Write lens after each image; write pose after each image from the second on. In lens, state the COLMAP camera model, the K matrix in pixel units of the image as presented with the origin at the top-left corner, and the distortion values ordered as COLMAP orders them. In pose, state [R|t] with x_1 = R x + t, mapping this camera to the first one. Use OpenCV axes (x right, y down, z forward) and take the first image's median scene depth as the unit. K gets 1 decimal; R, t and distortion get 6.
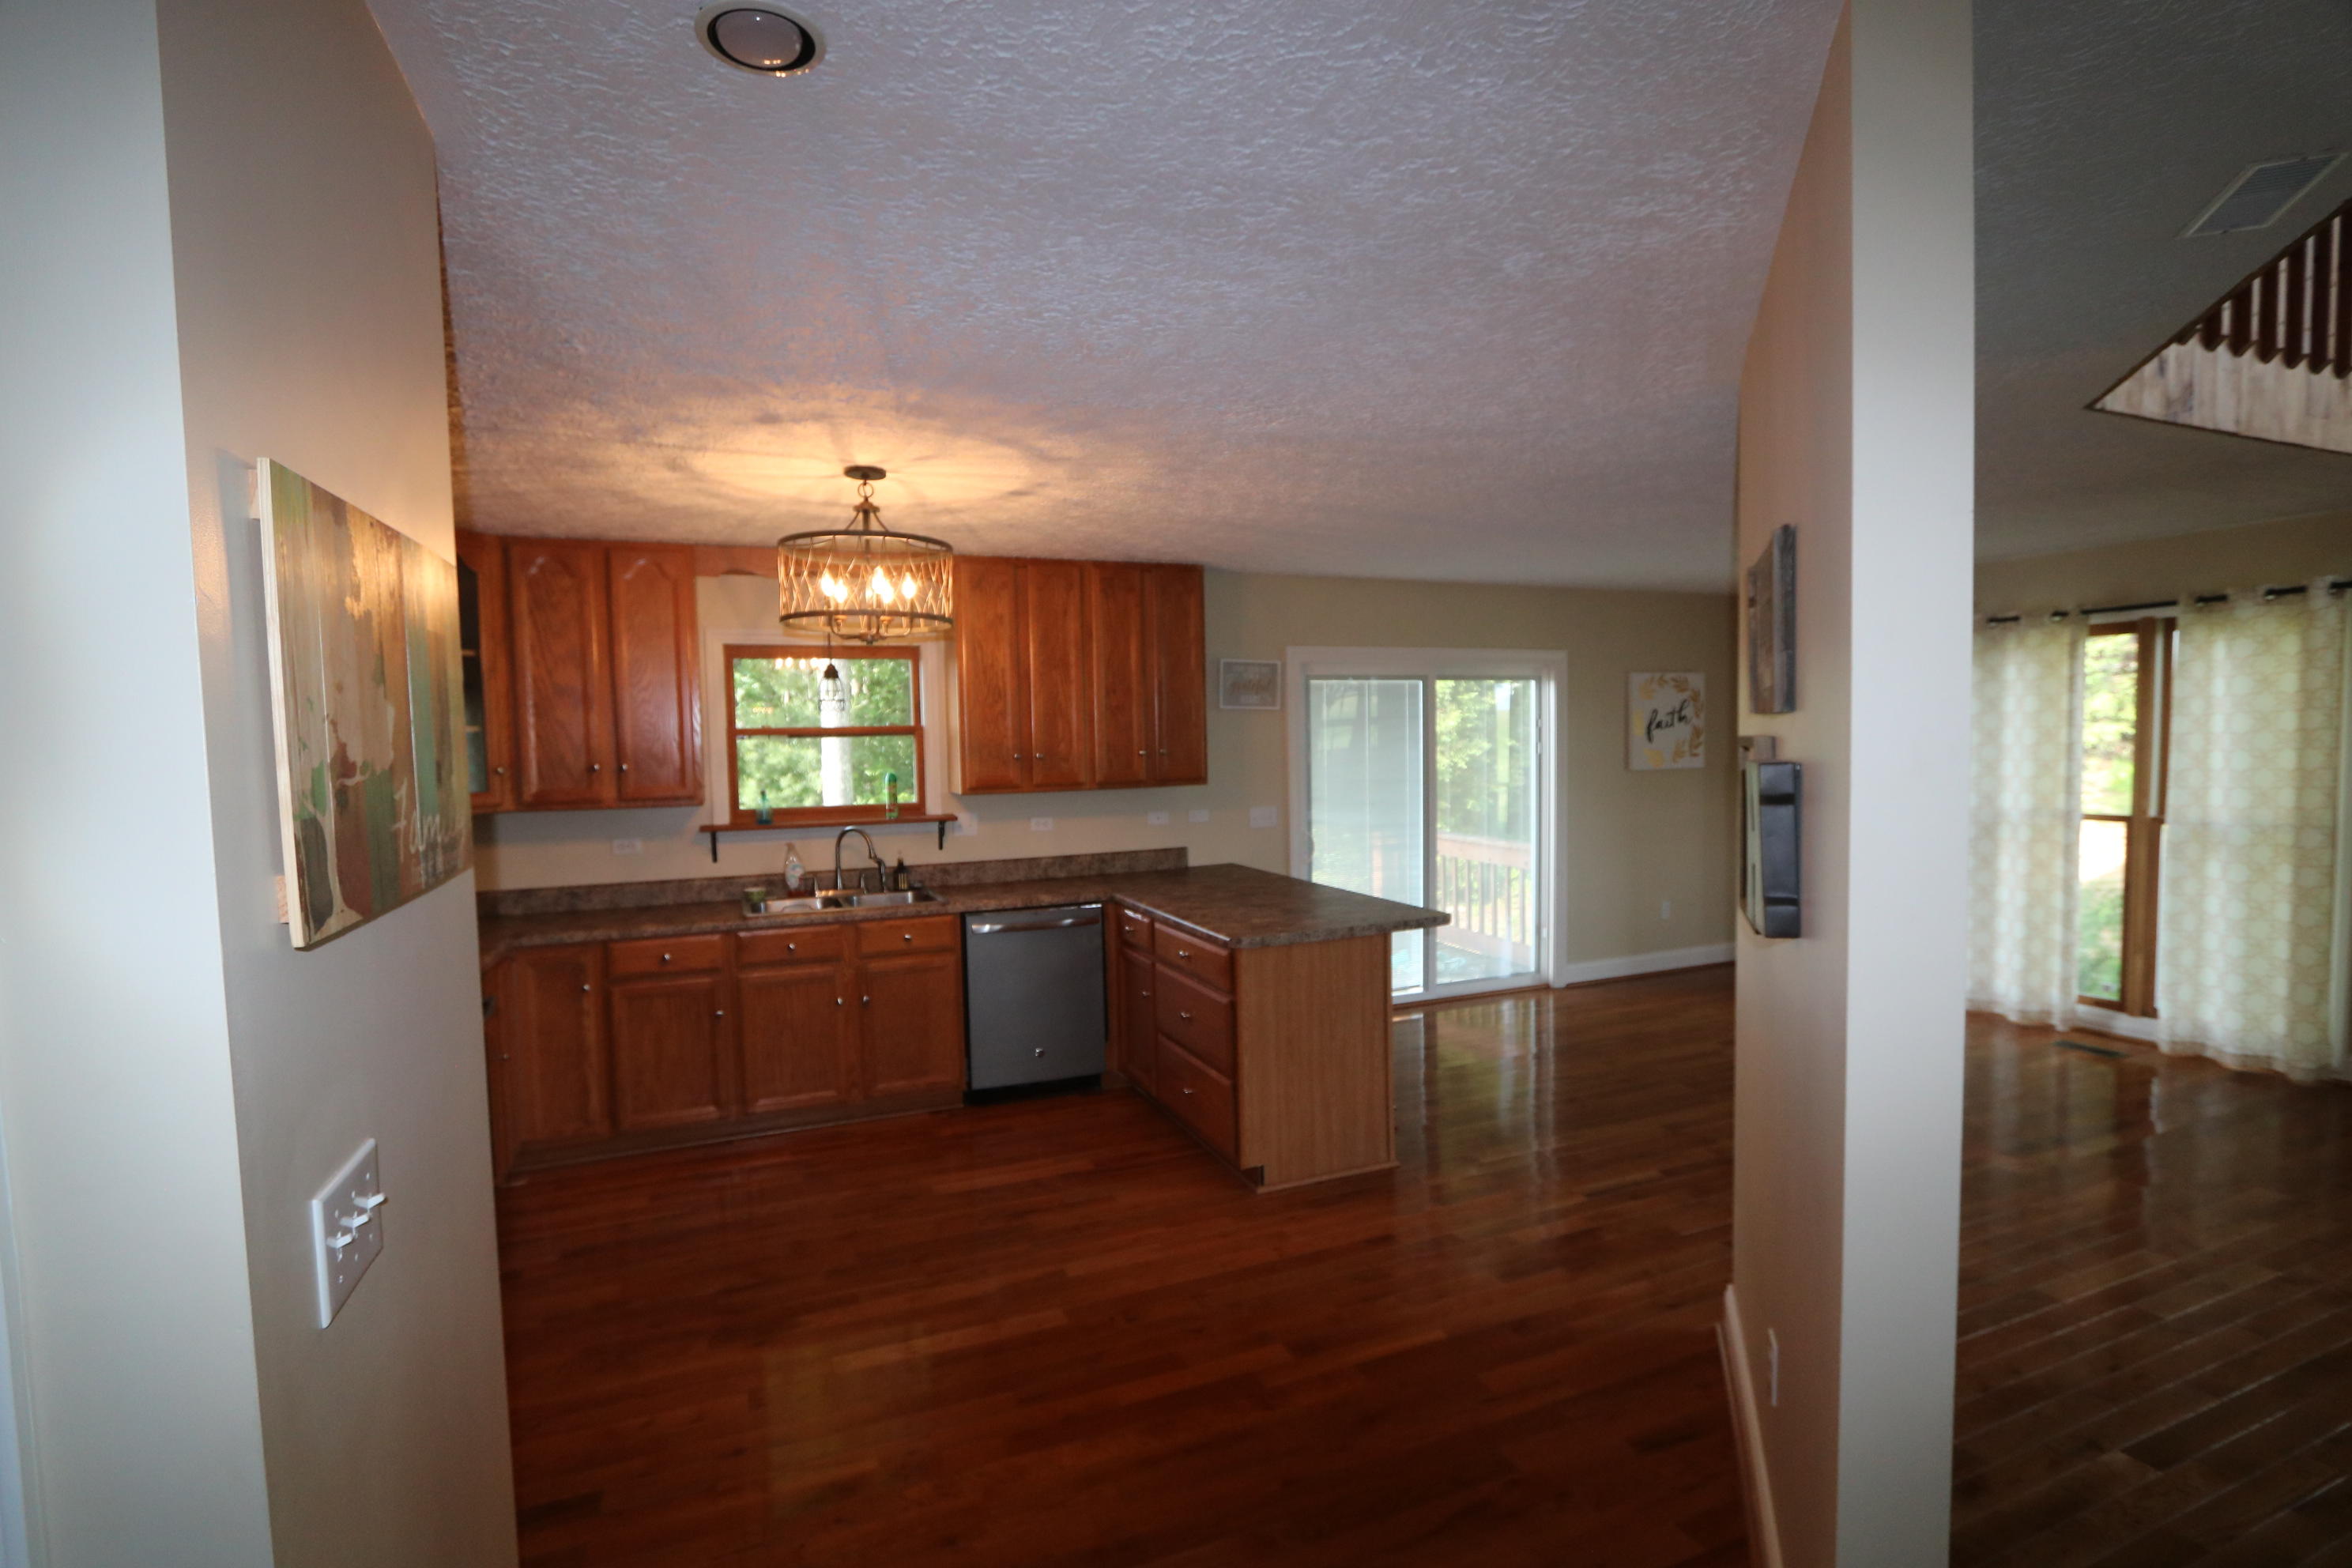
lens RADIAL K [[1096.8, 0, 1177.3], [0, 1096.8, 800.0], [0, 0, 1]] dist [-0.013976, 0.001239]
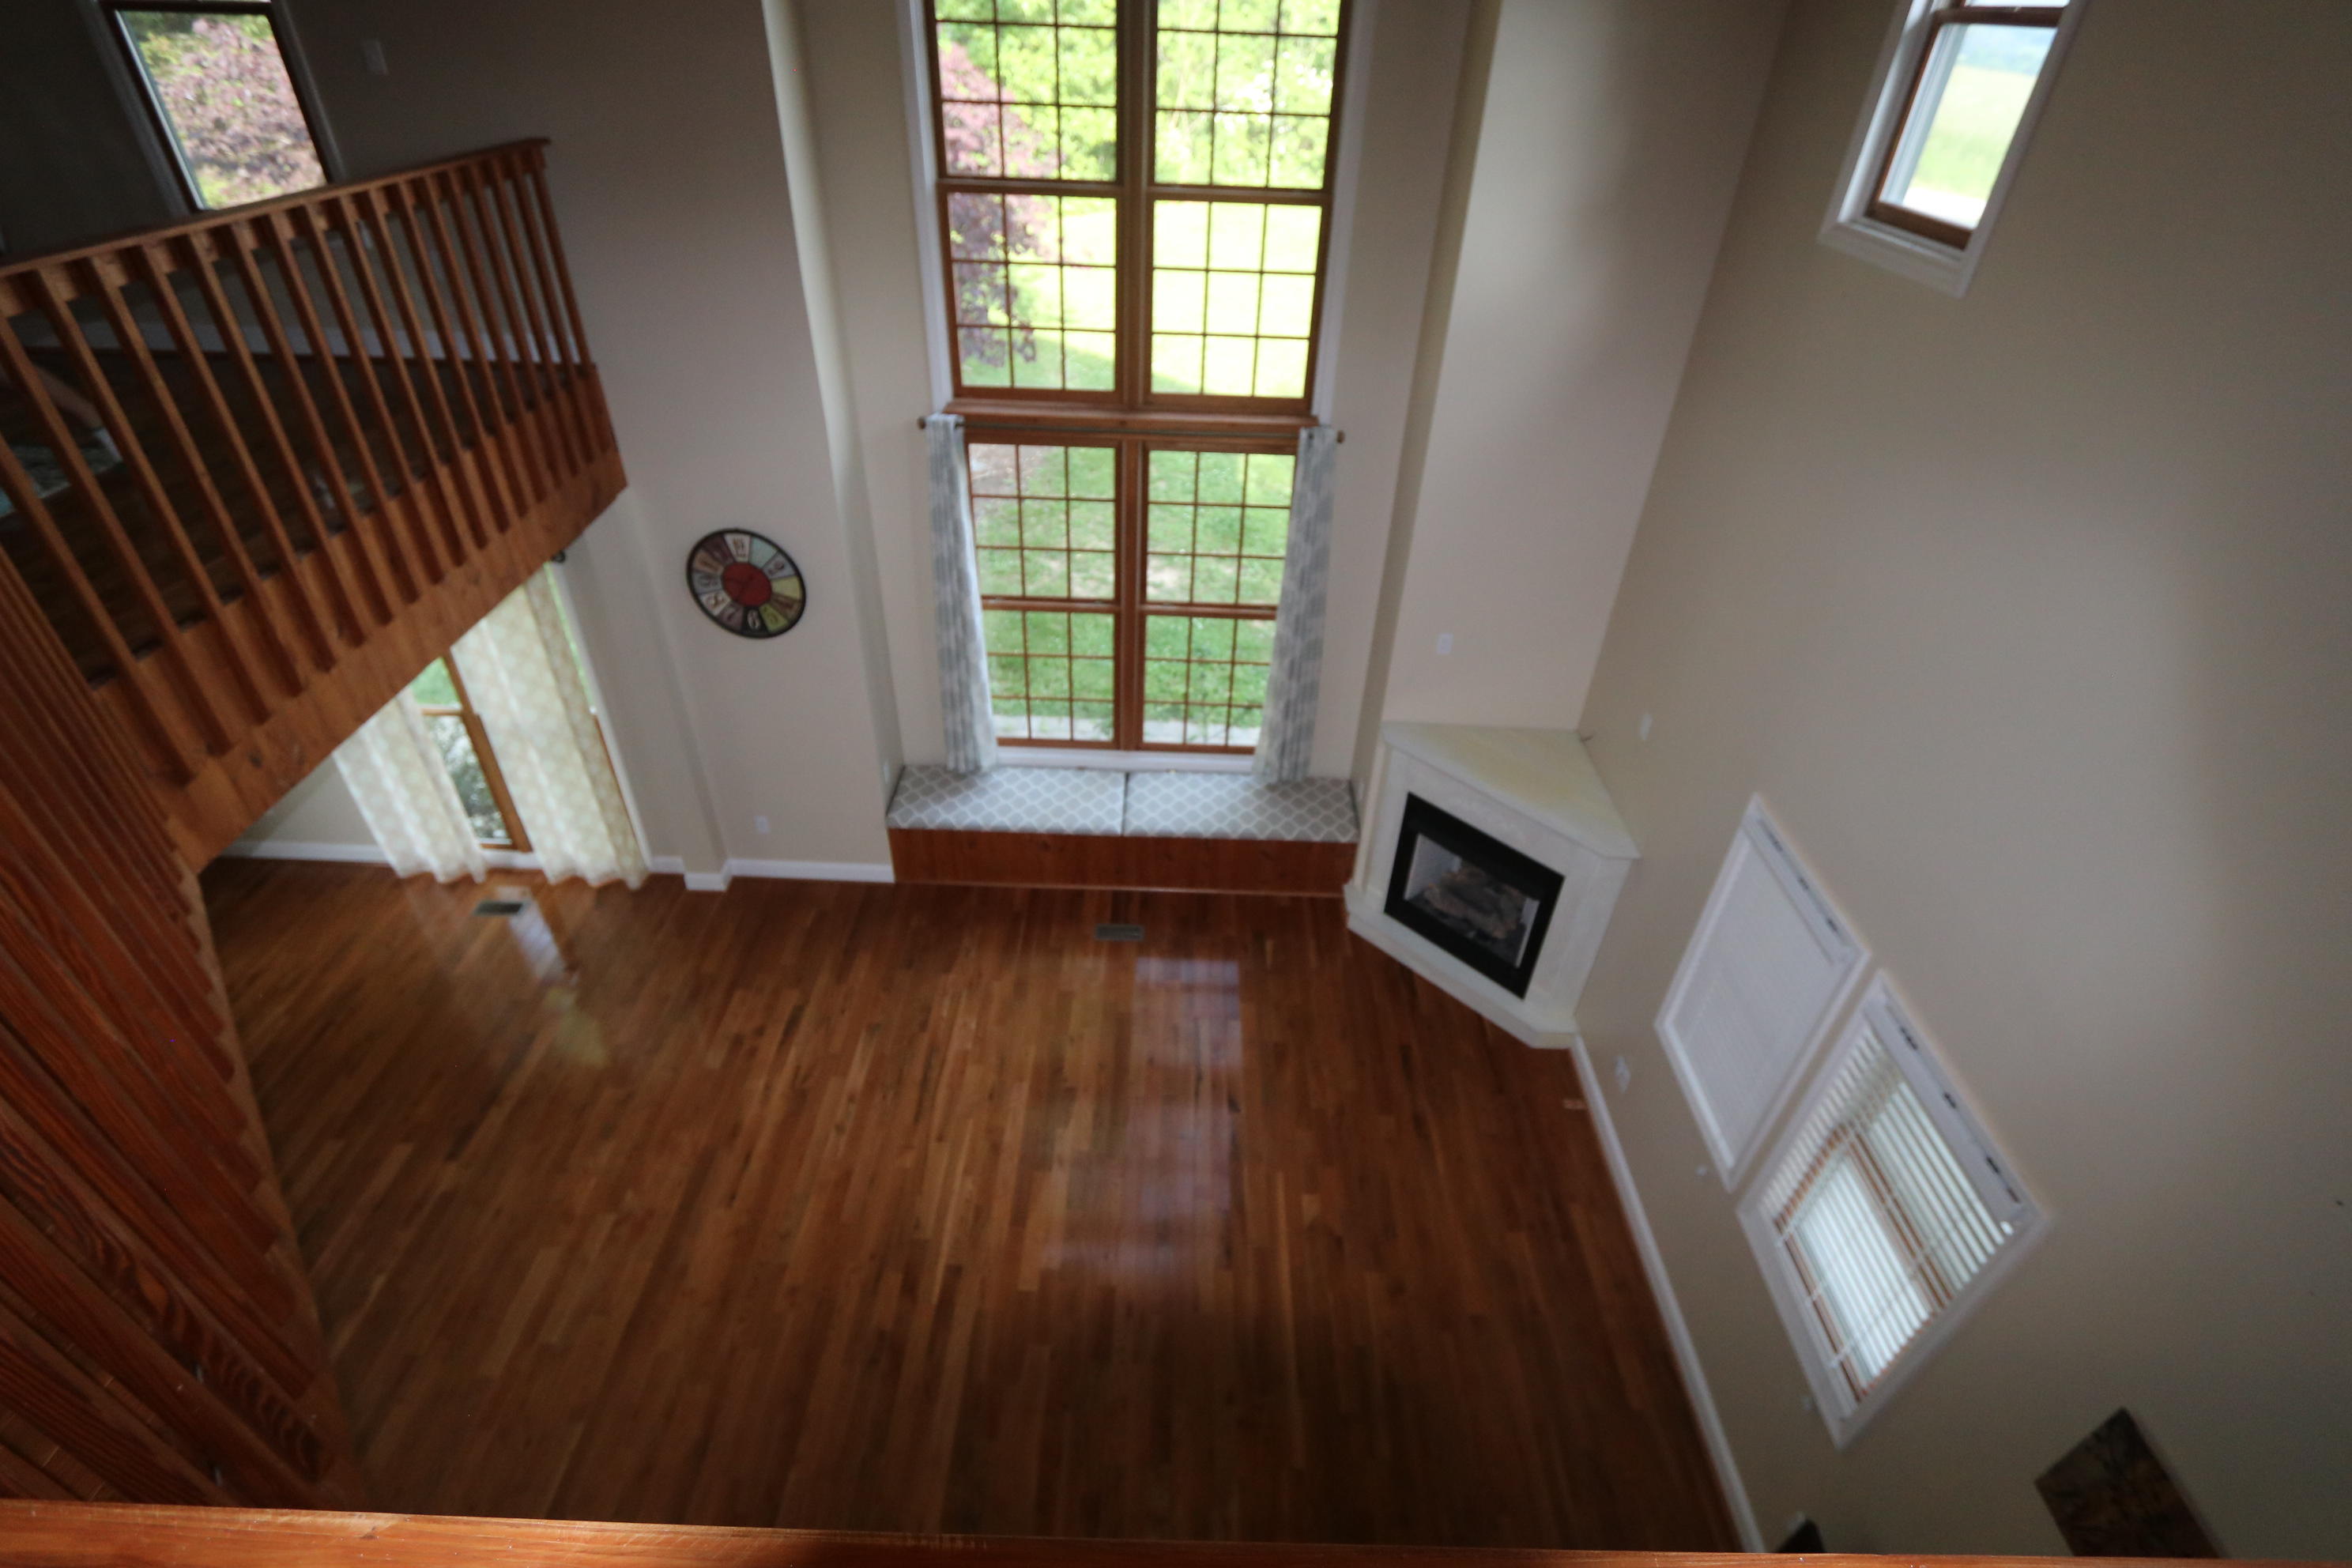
lens RADIAL K [[1096.8, 0, 1177.3], [0, 1096.8, 800.0], [0, 0, 1]] dist [-0.013976, 0.001239]
pose [[0.398682, -0.518794, 0.756244, 0.269158], [0.009842, 0.826986, 0.562136, -0.538794], [-0.917036, -0.216671, 0.334810, -0.080140]]
